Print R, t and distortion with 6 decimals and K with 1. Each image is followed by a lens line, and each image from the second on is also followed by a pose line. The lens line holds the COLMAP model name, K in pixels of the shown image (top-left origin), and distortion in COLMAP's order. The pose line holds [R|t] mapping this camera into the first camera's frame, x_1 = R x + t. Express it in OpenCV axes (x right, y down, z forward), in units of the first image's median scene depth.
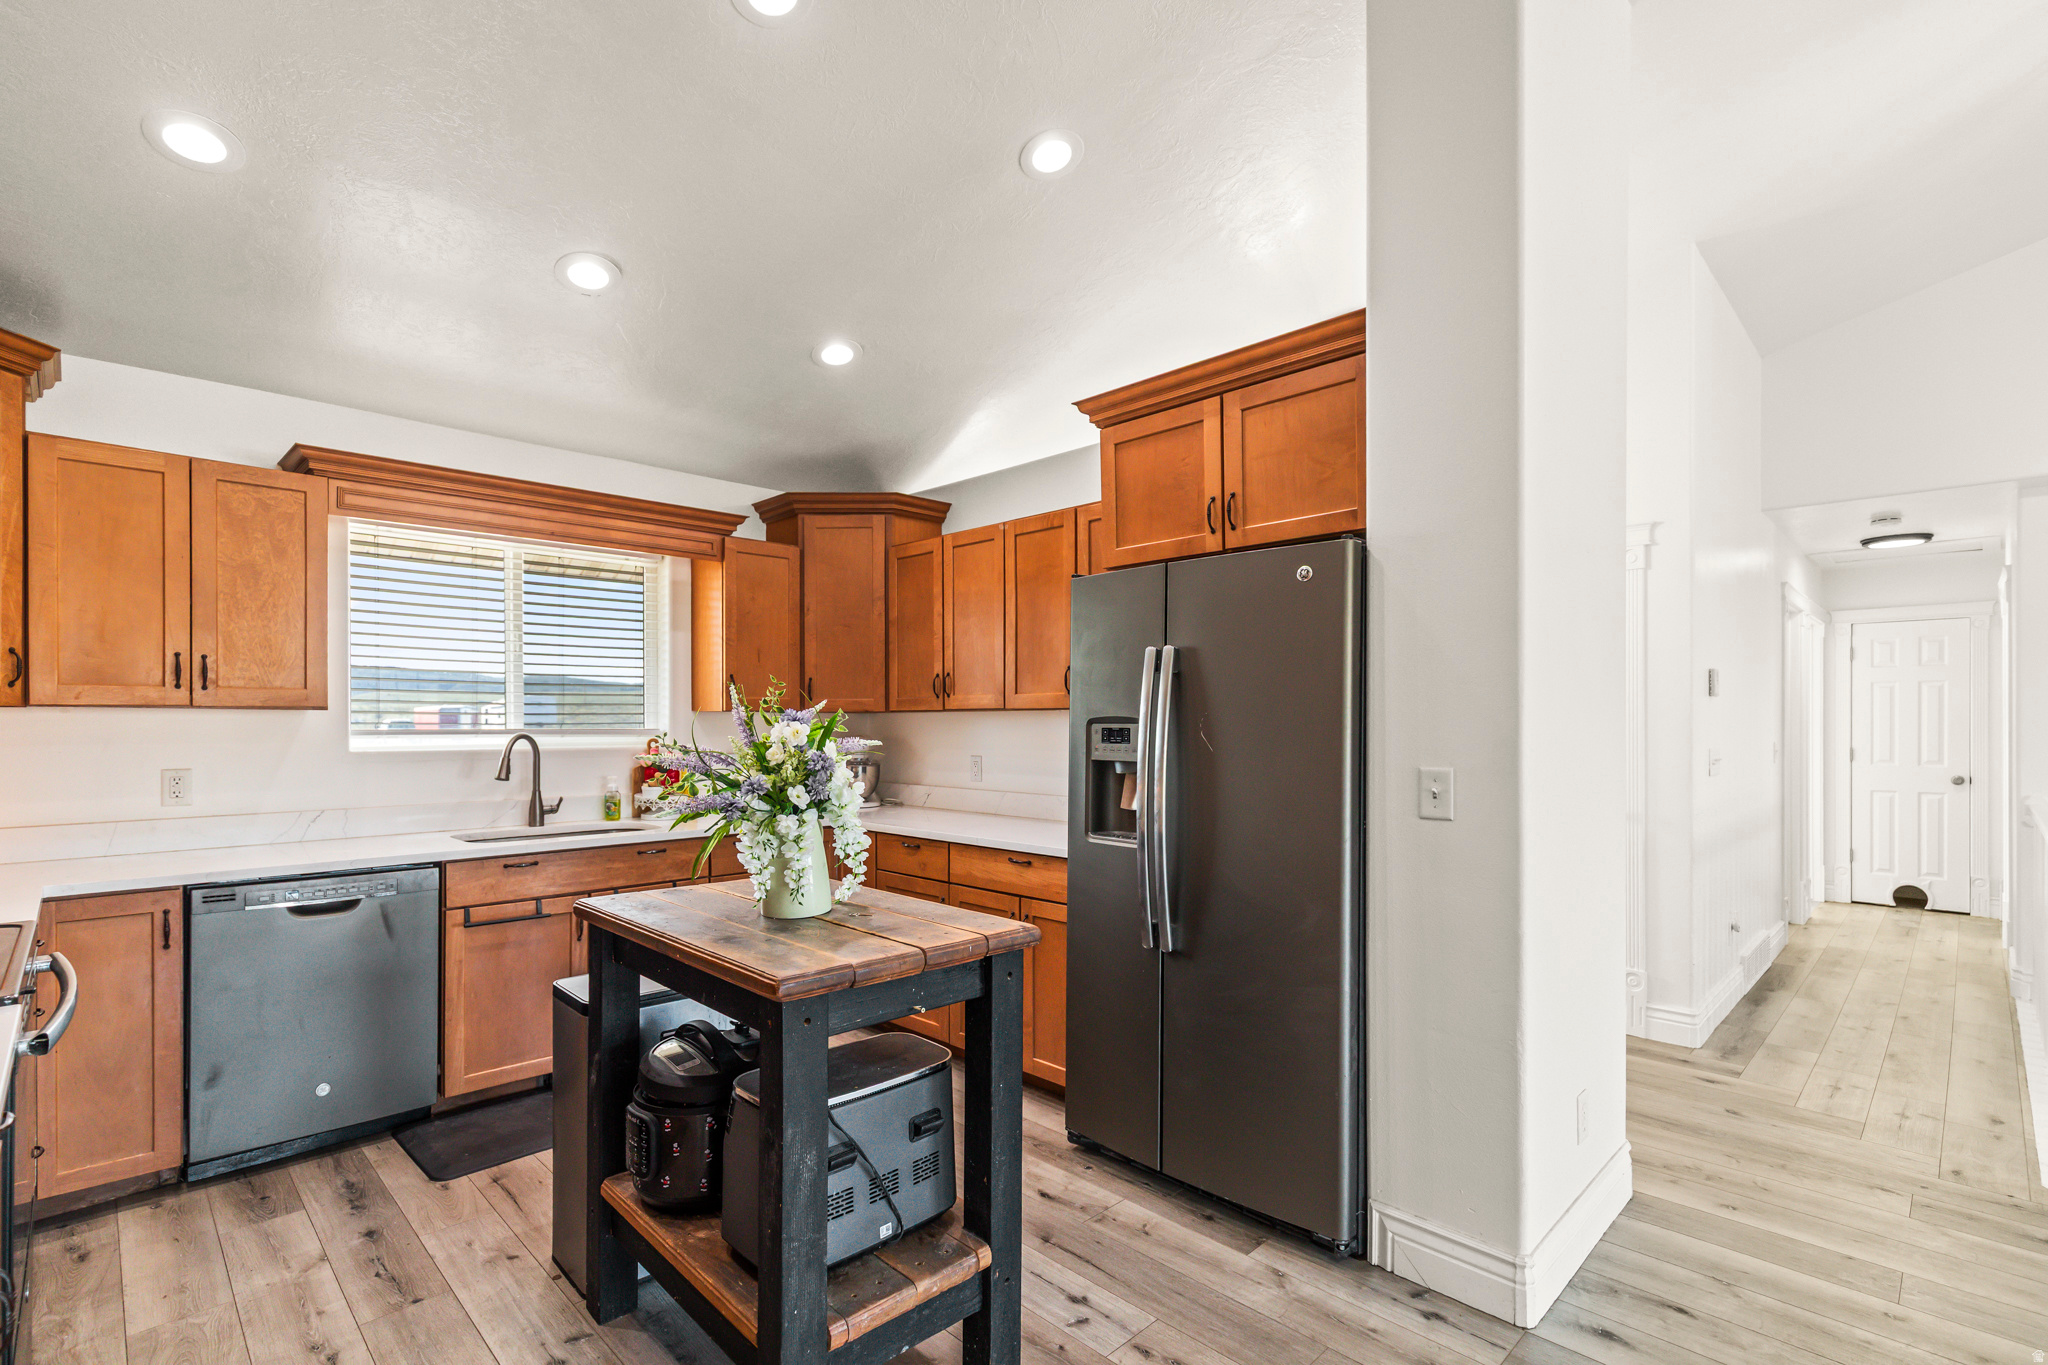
lens RADIAL K [[947.9, 0, 1015.9], [0, 947.9, 723.1], [0, 0, 1]] dist [-0.000630, 0.000090]
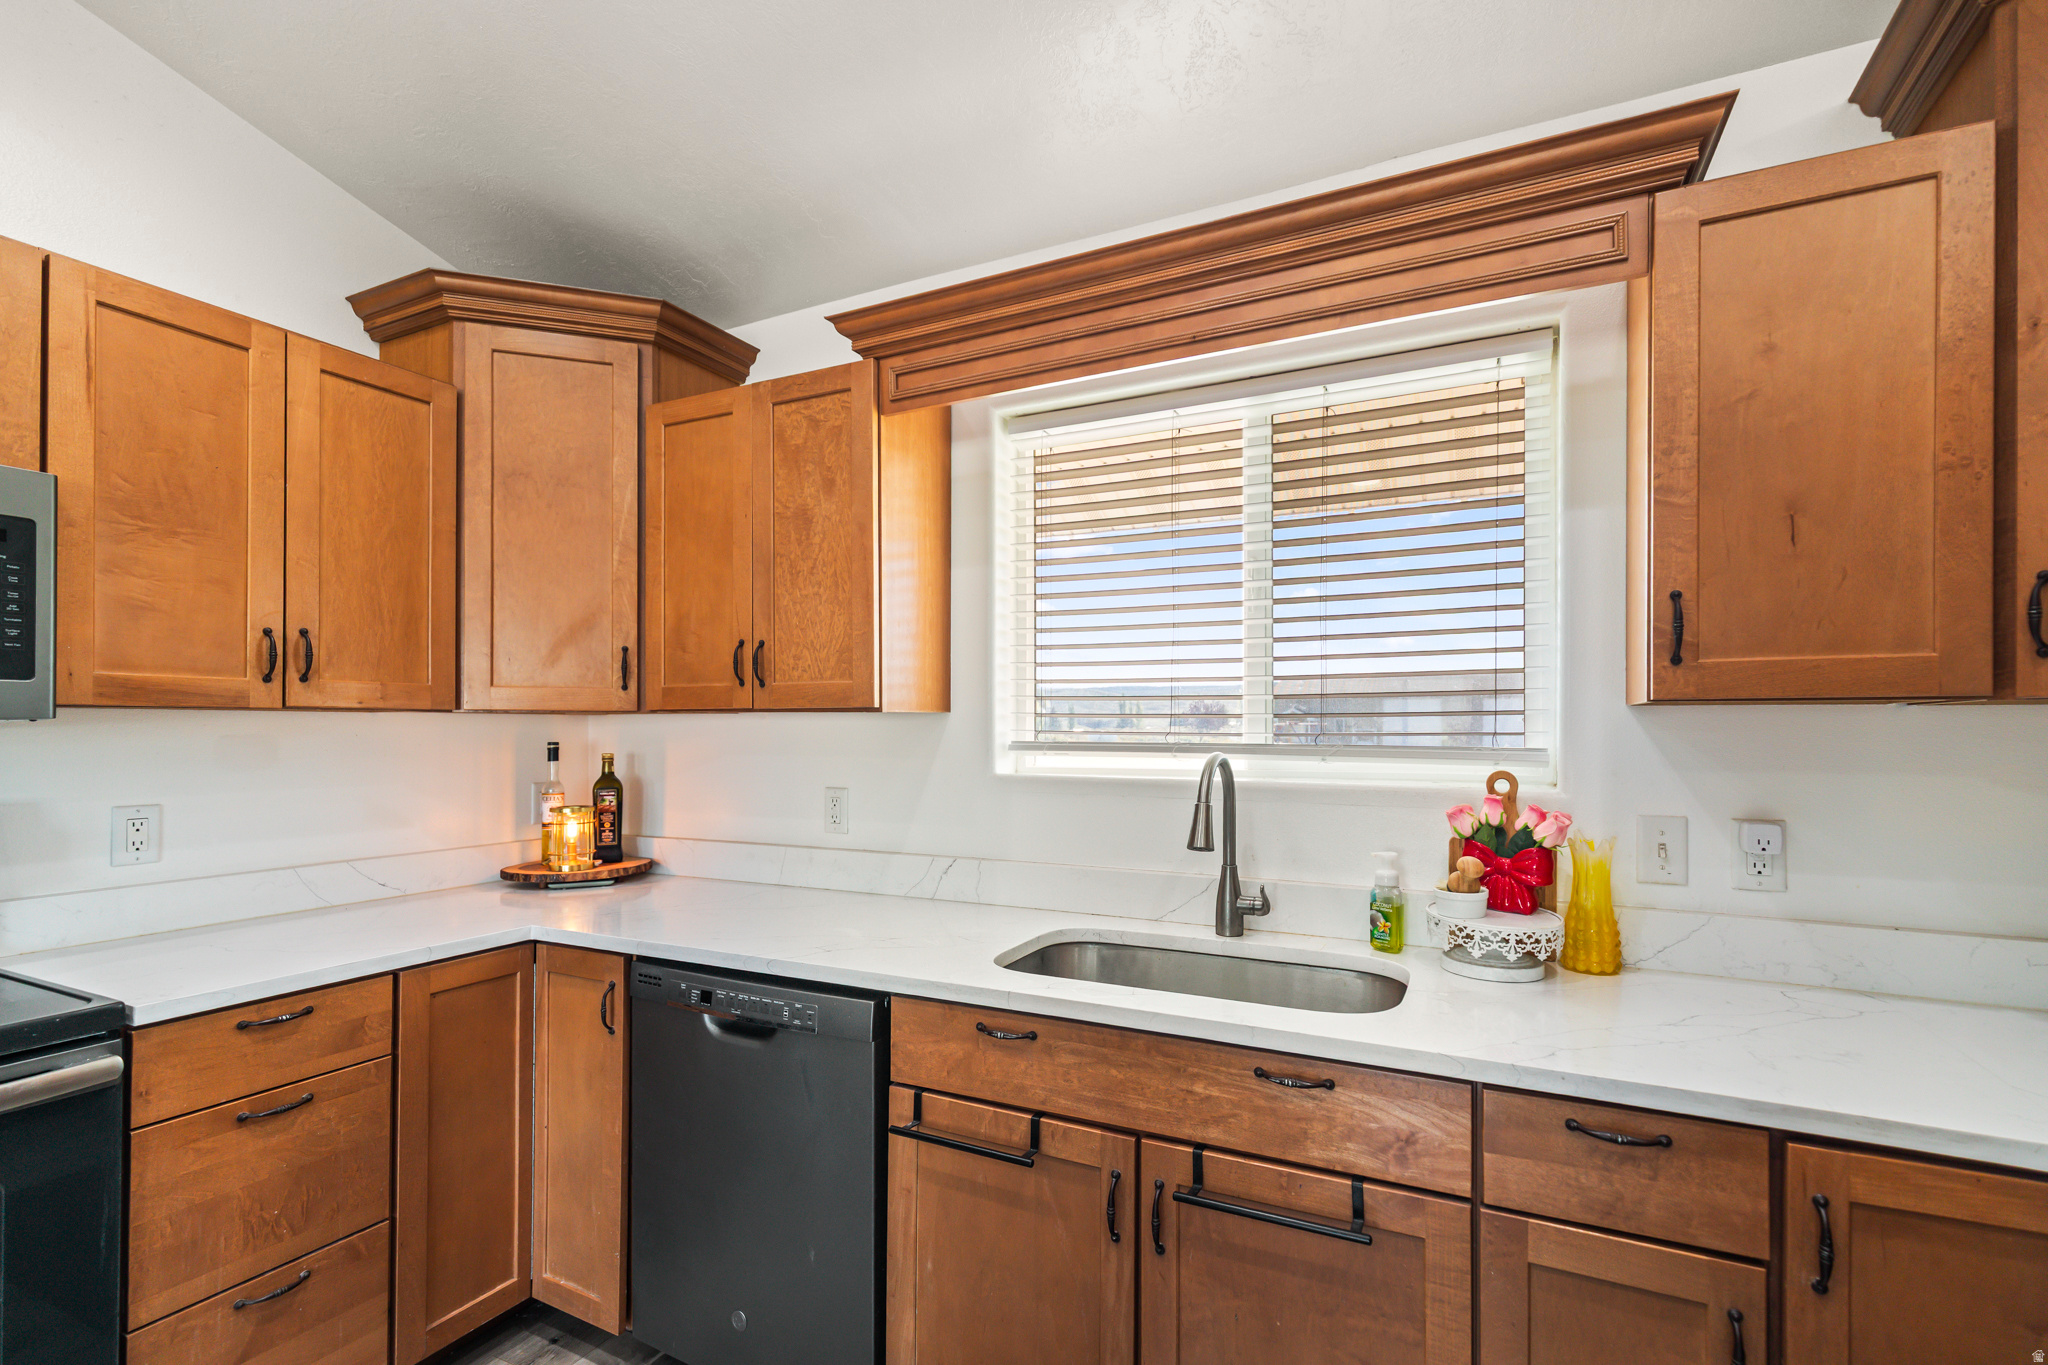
lens RADIAL K [[932.8, 0, 1025.2], [0, 932.8, 720.1], [0, 0, 1]] dist [0.003373, 0.000367]
pose [[0.324120, -0.006529, -0.945993, -0.083601], [-0.003665, 0.999960, -0.008158, -0.003016], [0.946009, 0.006111, 0.324084, 0.928192]]
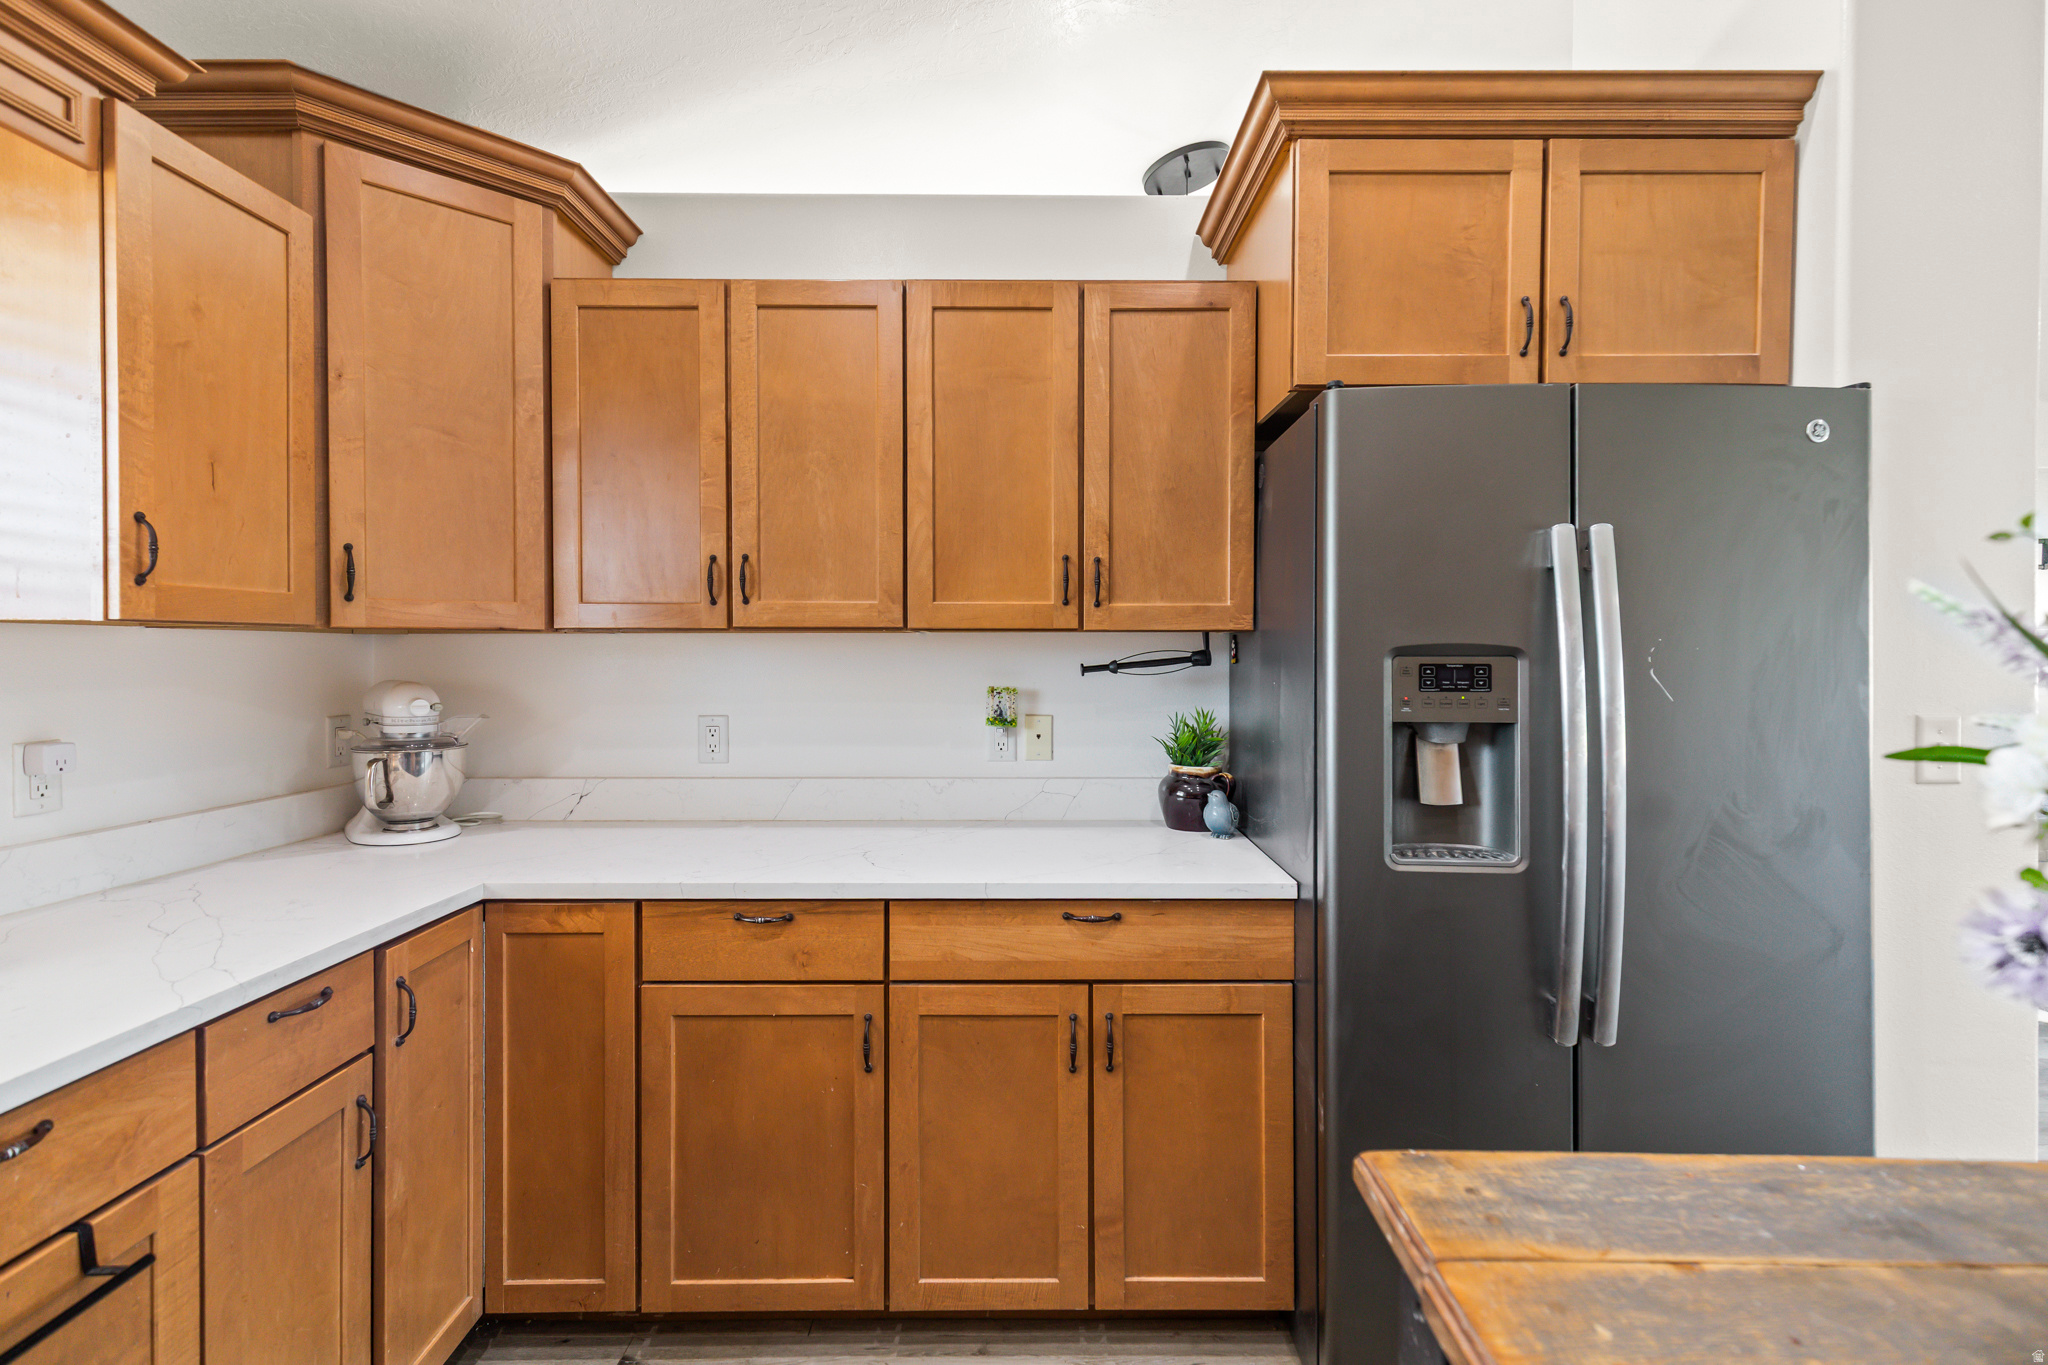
lens RADIAL K [[944.1, 0, 1034.3], [0, 944.1, 660.0], [0, 0, 1]] dist [0.010192, -0.003800]
pose [[0.698815, -0.005984, 0.715277, -0.441003], [0.000299, 0.999967, 0.008074, -0.001791], [-0.715302, -0.005428, 0.698794, 0.732604]]
